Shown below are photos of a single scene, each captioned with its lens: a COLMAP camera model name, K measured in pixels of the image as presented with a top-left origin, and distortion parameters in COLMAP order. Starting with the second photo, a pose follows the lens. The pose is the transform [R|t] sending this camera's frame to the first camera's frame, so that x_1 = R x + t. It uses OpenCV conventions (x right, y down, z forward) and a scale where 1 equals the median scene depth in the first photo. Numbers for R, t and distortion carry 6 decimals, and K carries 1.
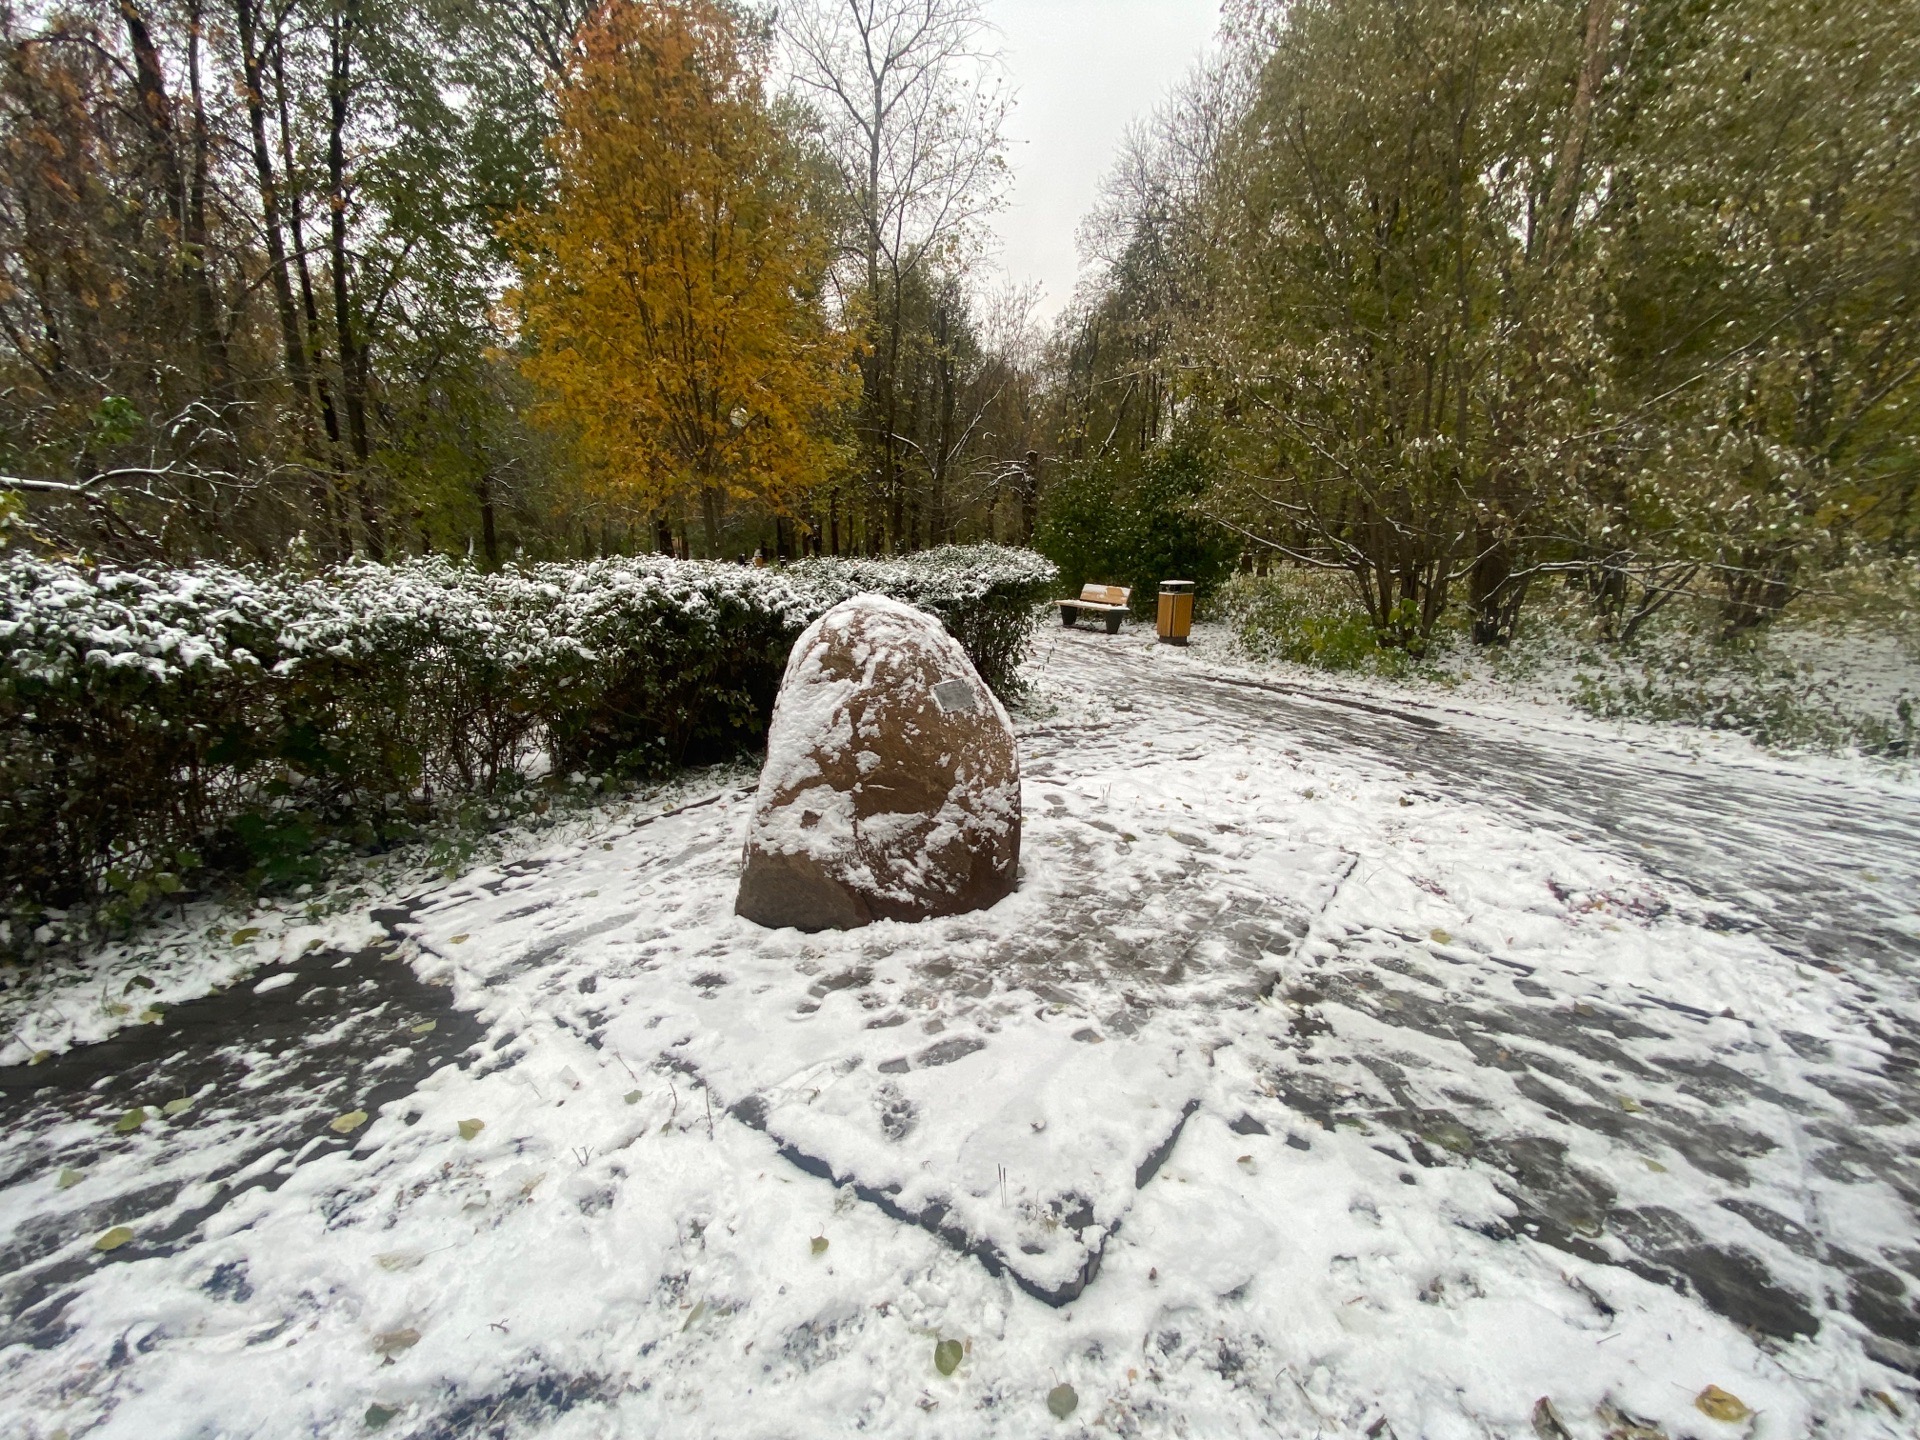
lens RADIAL K [[751.1, 0, 962.6], [0, 751.1, 722.7], [0, 0, 1]] dist [0.037236, -0.025837]
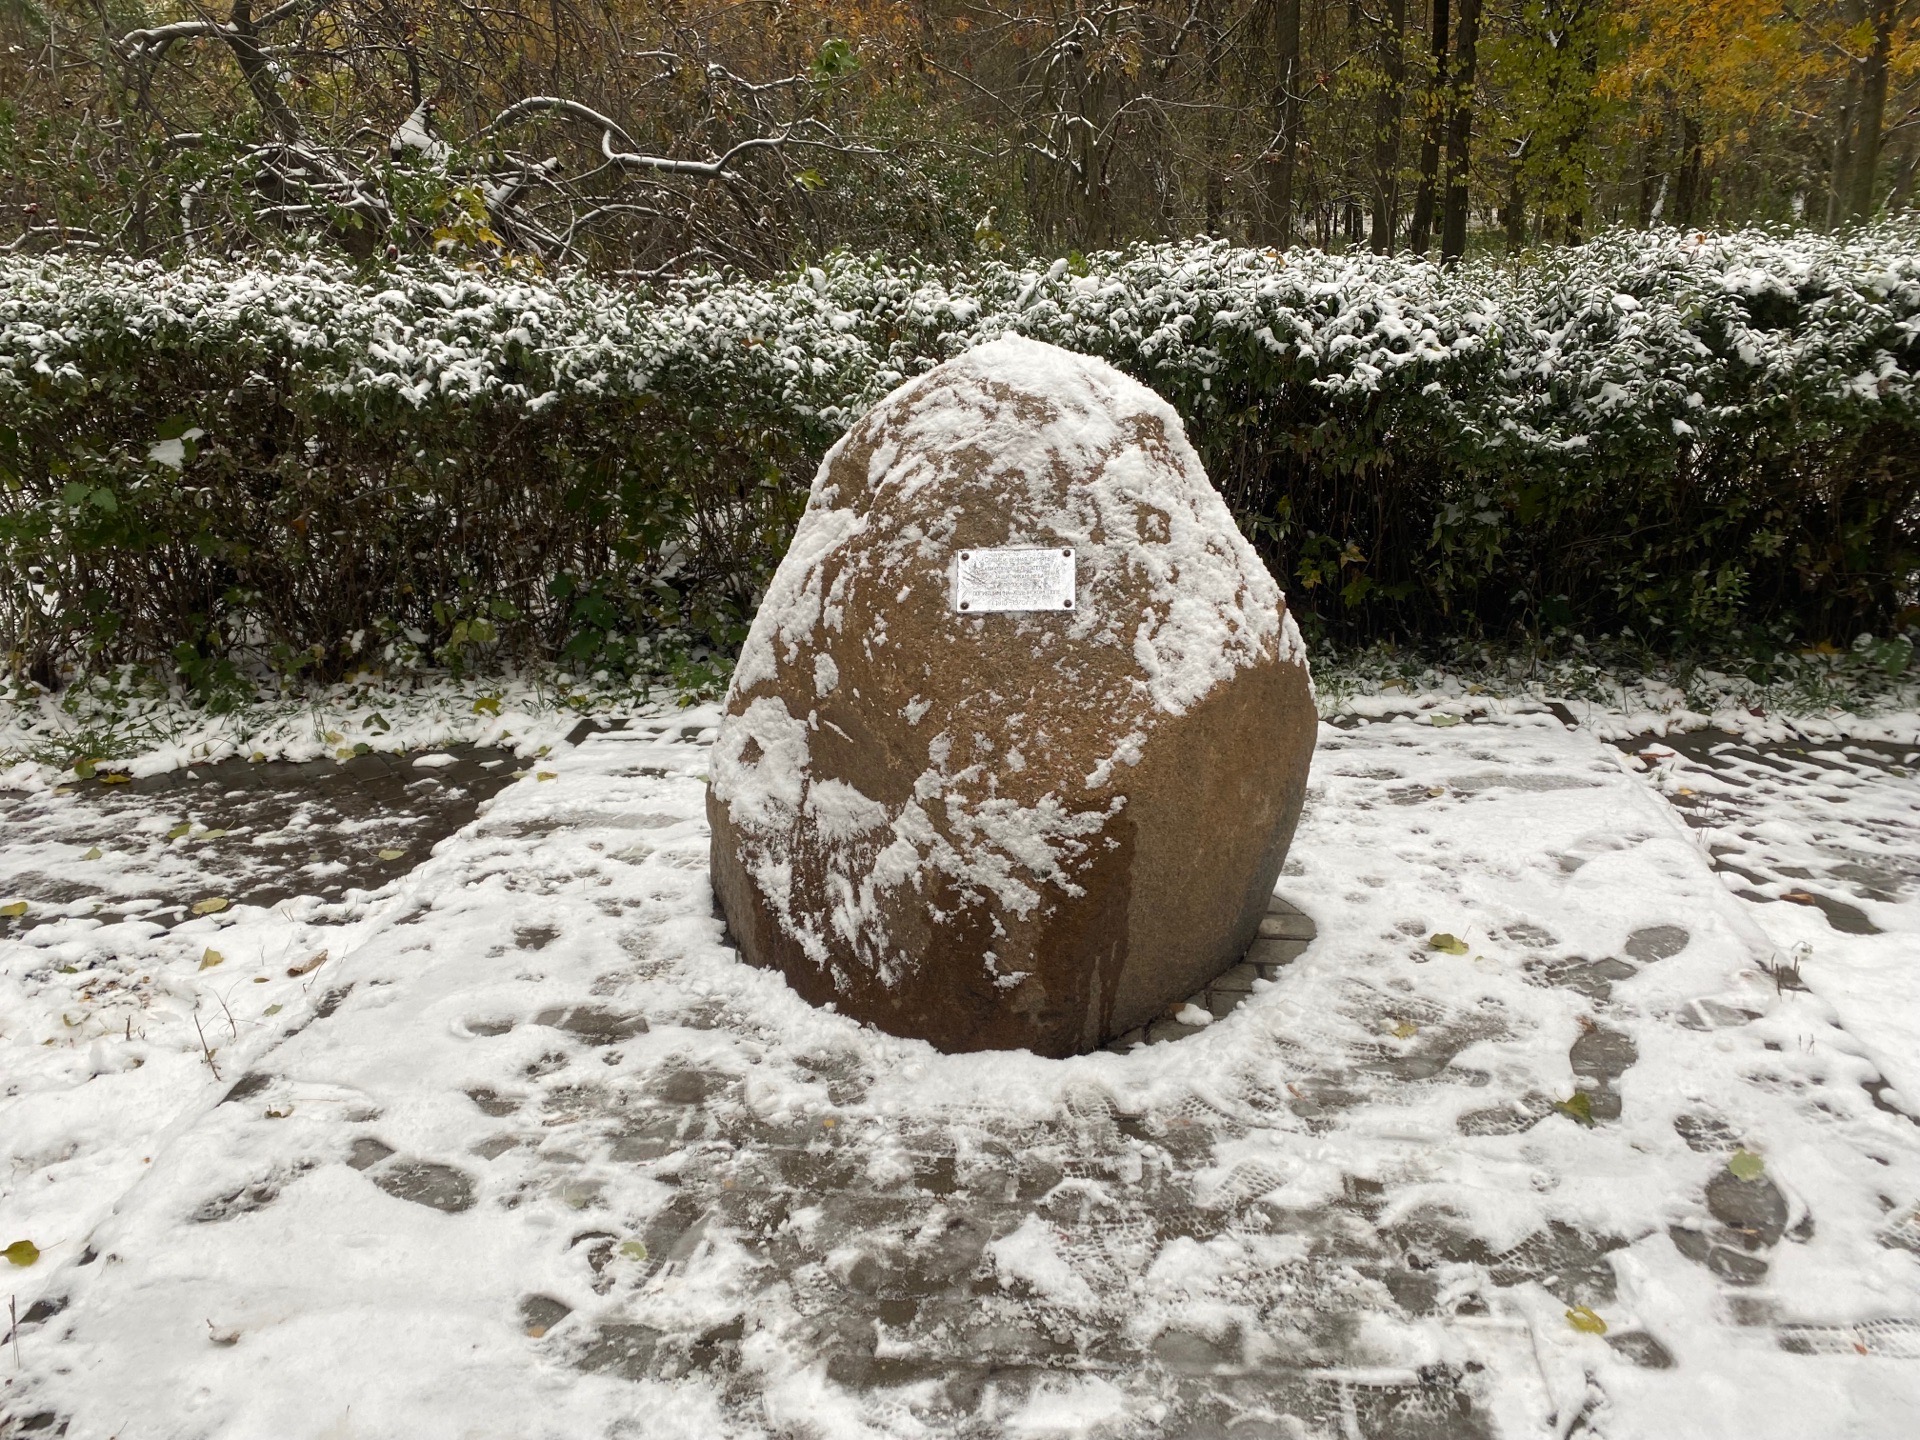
lens RADIAL K [[1452.4, 0, 954.5], [0, 1452.4, 690.2], [0, 0, 1]] dist [0.067992, -0.086861]
pose [[0.526514, 0.238413, -0.816053, 0.723993], [-0.153043, 0.970773, 0.184873, -0.133647], [0.836278, 0.027553, 0.547613, 0.525359]]
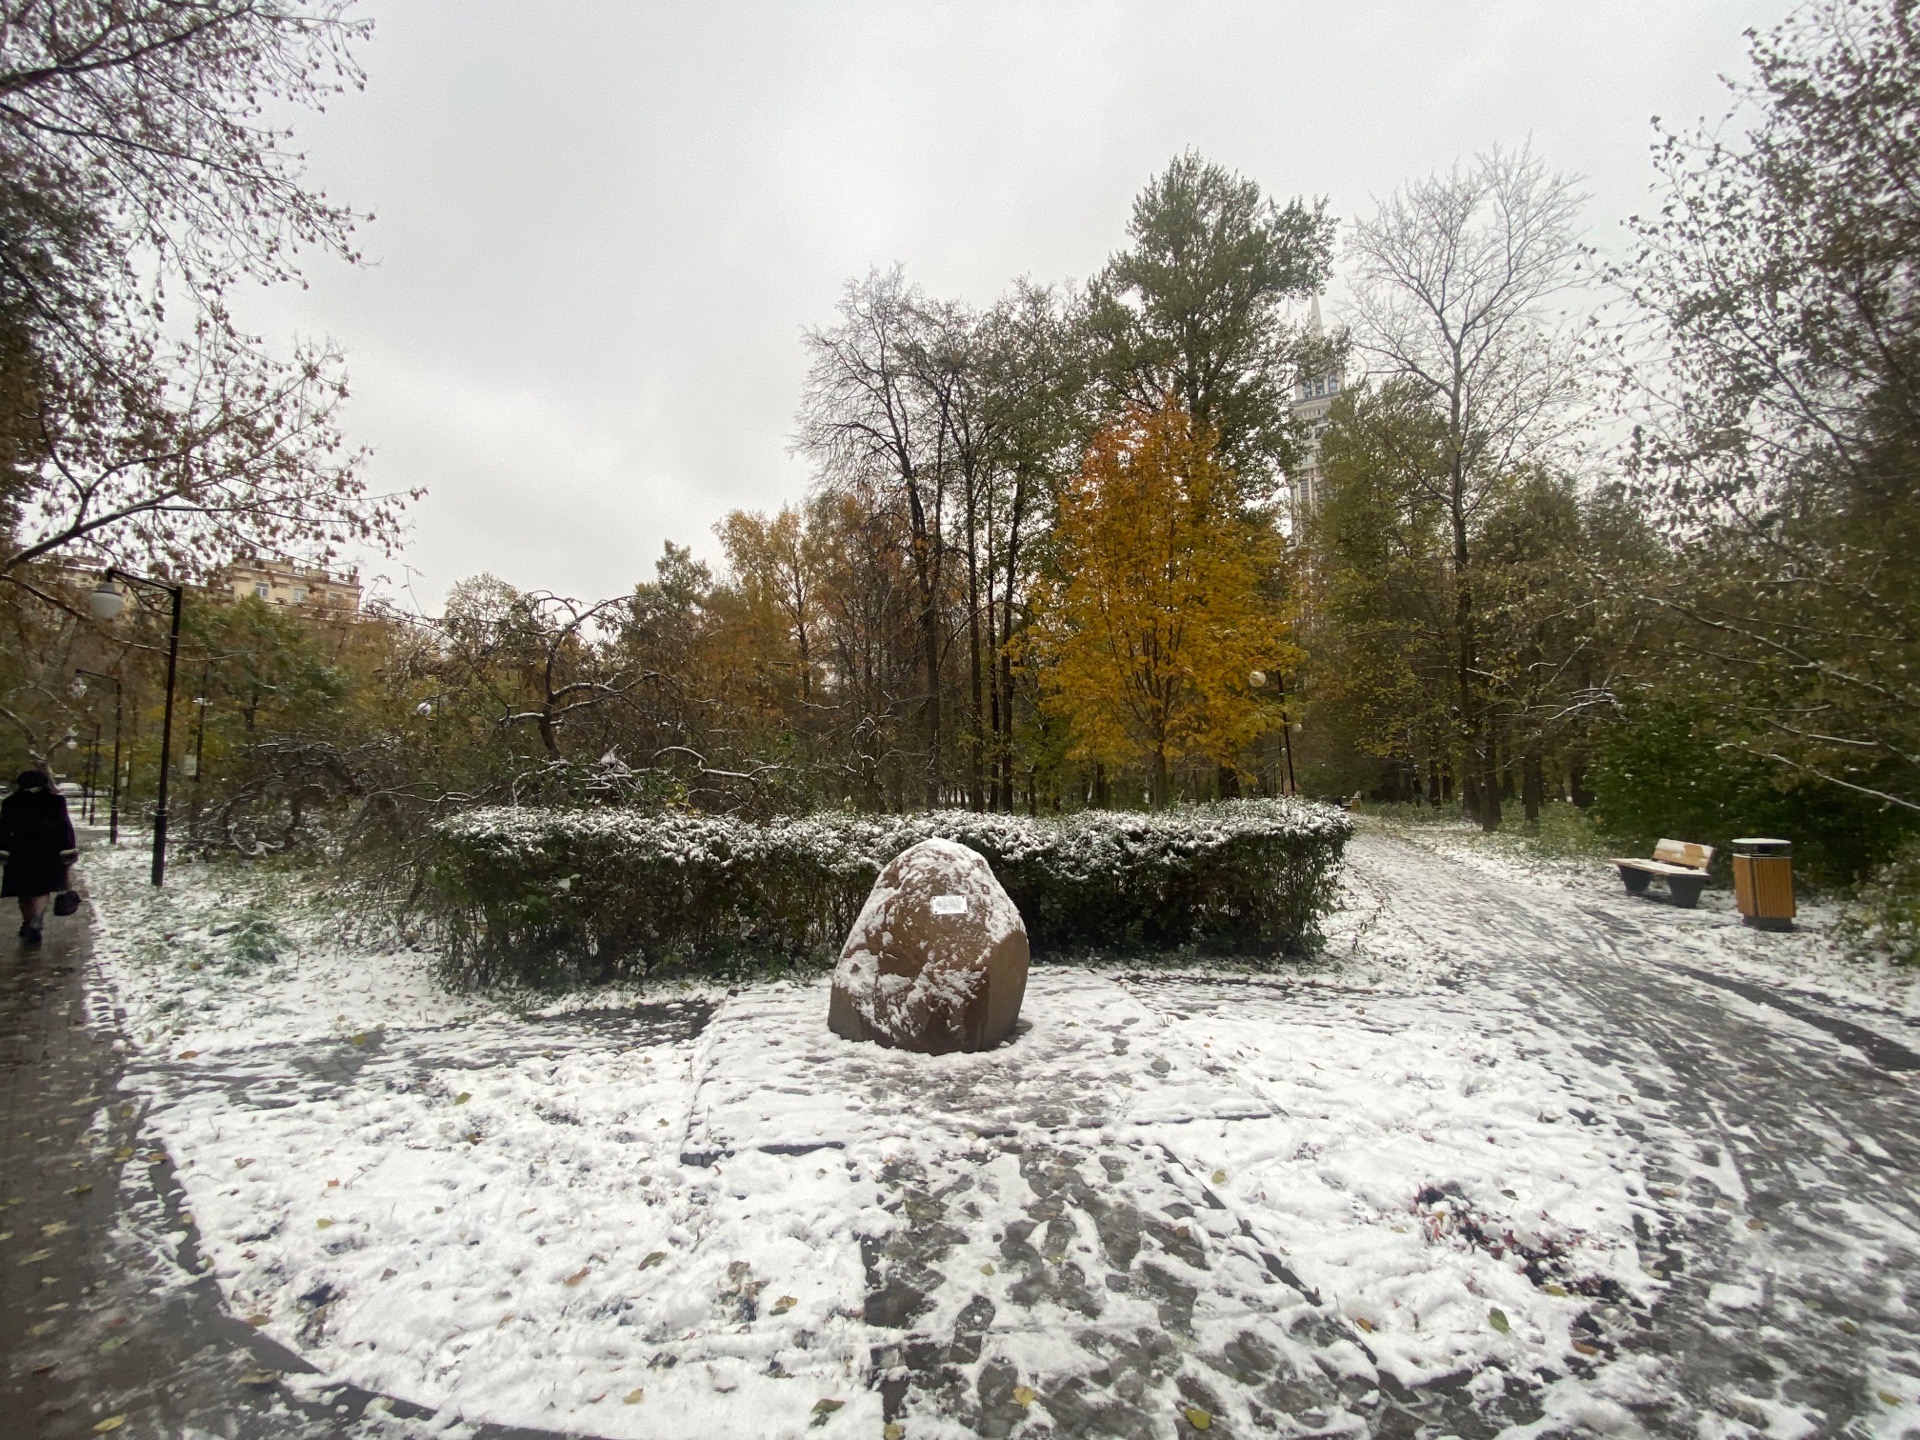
lens RADIAL K [[751.1, 0, 962.6], [0, 751.1, 722.7], [0, 0, 1]] dist [0.037236, -0.025837]
pose [[0.728937, -0.068967, -0.681098, 1.148045], [-0.144814, 0.956863, -0.251876, -0.010072], [0.669089, 0.282235, 0.687505, -0.163915]]
